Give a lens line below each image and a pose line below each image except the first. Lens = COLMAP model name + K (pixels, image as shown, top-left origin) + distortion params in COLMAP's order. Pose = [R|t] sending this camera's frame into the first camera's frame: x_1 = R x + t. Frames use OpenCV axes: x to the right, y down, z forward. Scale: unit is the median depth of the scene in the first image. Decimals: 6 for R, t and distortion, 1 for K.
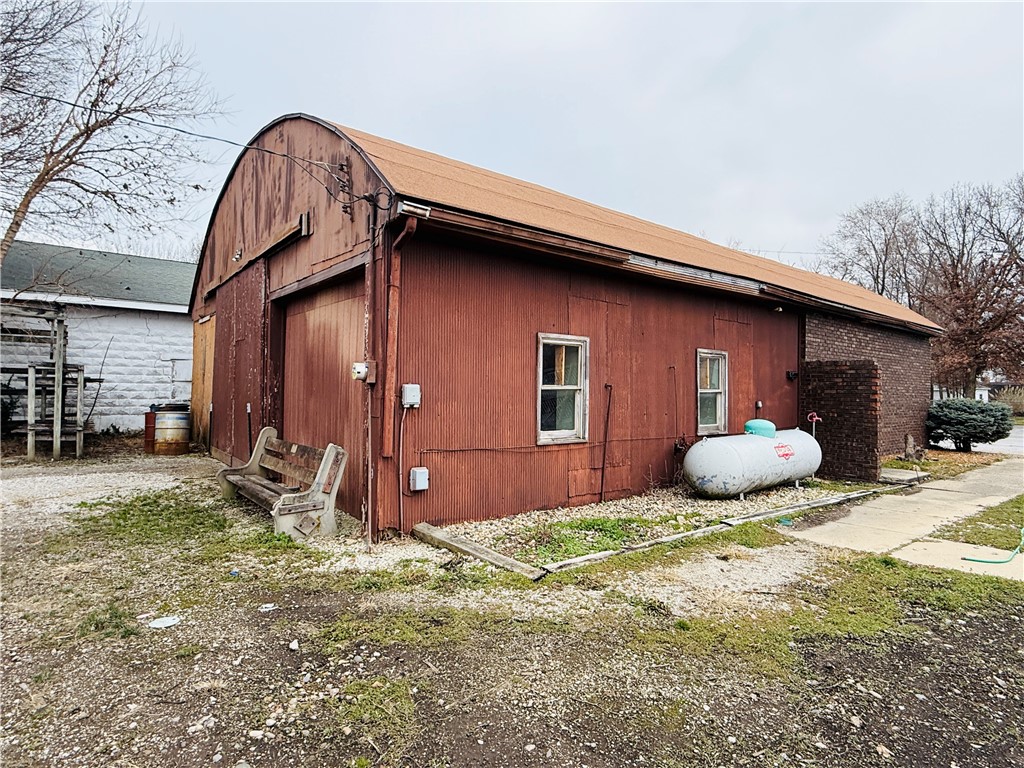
lens RADIAL K [[559.9, 0, 513.1], [0, 559.9, 385.7], [0, 0, 1]] dist [0.003458, -0.001178]
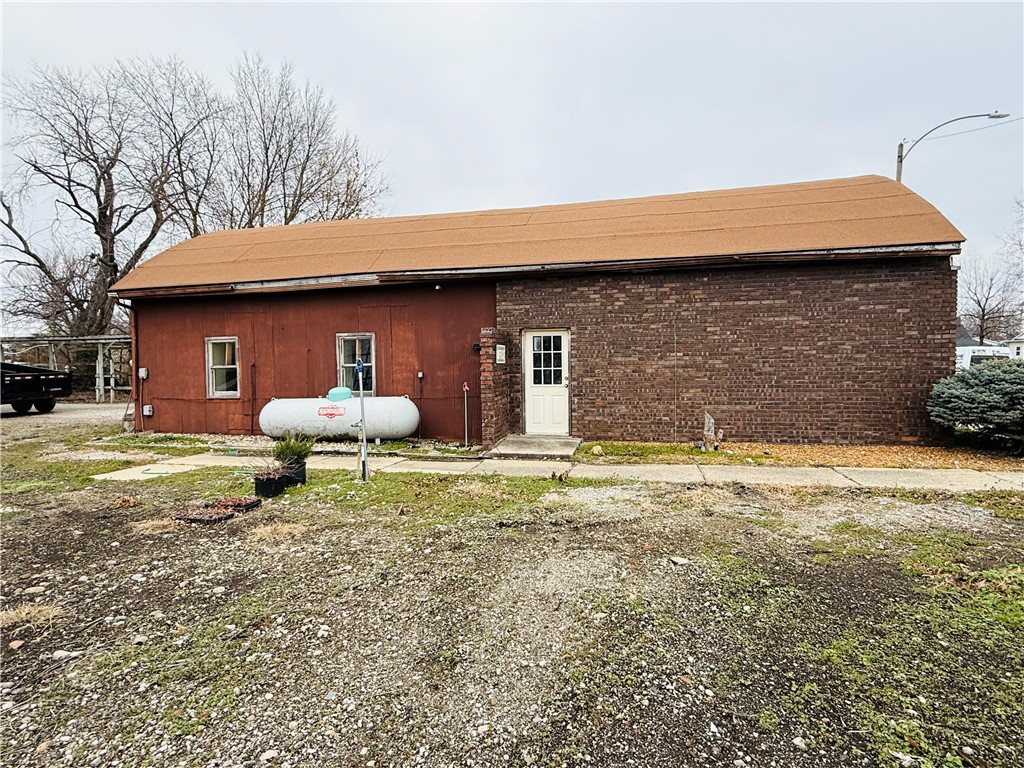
lens RADIAL K [[559.9, 0, 509.2], [0, 559.9, 381.7], [0, 0, 1]] dist [0.003458, -0.001178]
pose [[0.627034, 0.003538, -0.778984, 1.838973], [0.035159, 0.998842, 0.032838, 0.021233], [0.778198, -0.047979, 0.626183, 0.543304]]
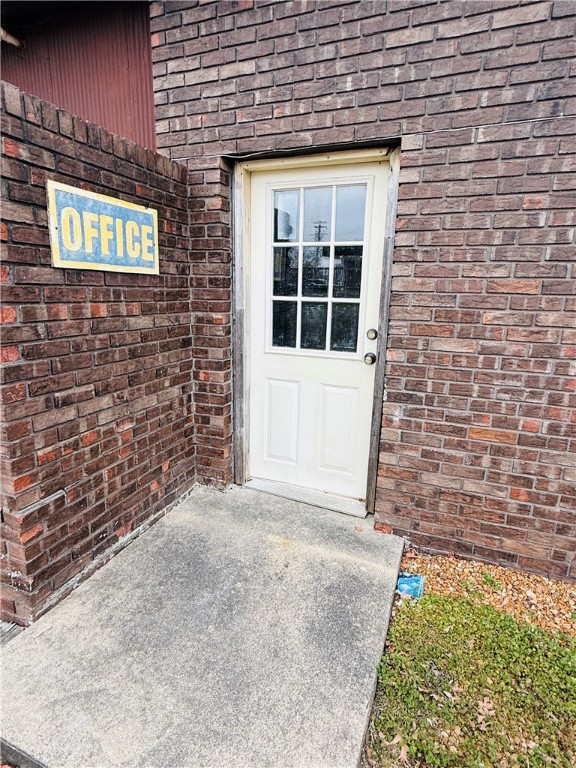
lens RADIAL K [[419.9, 0, 284.5], [0, 419.9, 382.9], [0, 0, 1]] dist [0.003458, -0.001178]
pose [[0.500588, 0.182695, -0.846188, 1.086164], [-0.000995, 0.977598, 0.210479, 0.032619], [0.865685, -0.104521, 0.489556, 1.309596]]
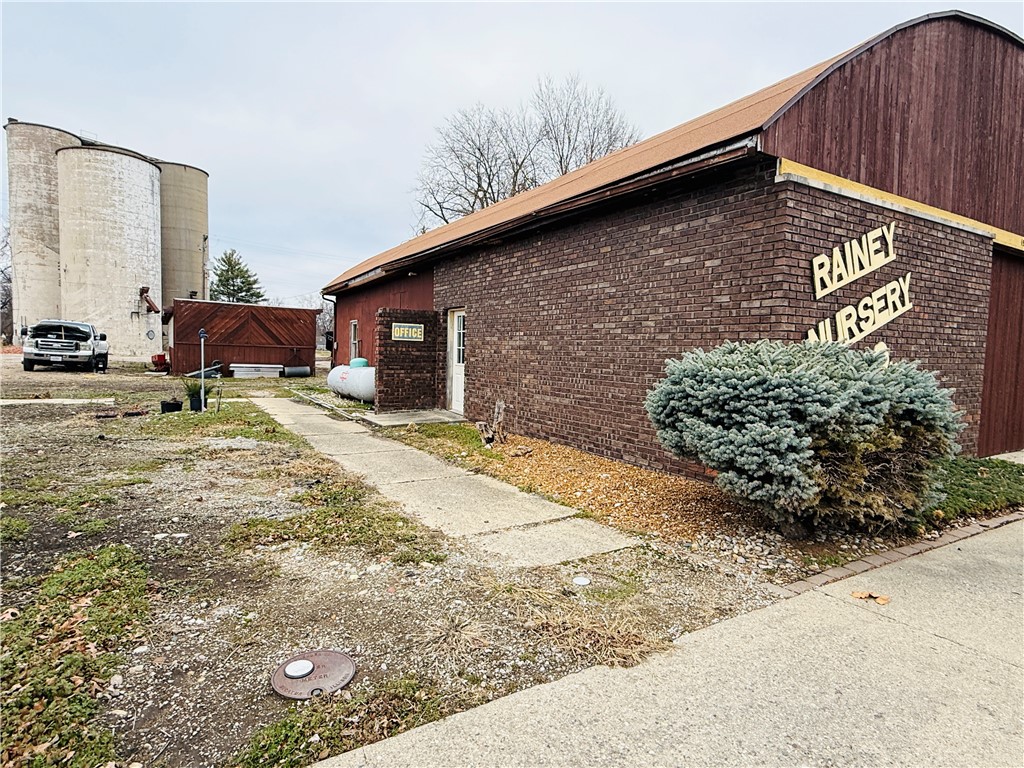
lens RADIAL K [[559.9, 0, 506.7], [0, 559.9, 382.3], [0, 0, 1]] dist [0.003458, -0.001178]
pose [[-0.124537, 0.037772, -0.991496, 2.199410], [-0.010276, 0.999172, 0.039356, 0.068077], [0.992162, 0.015090, -0.124046, 1.783680]]
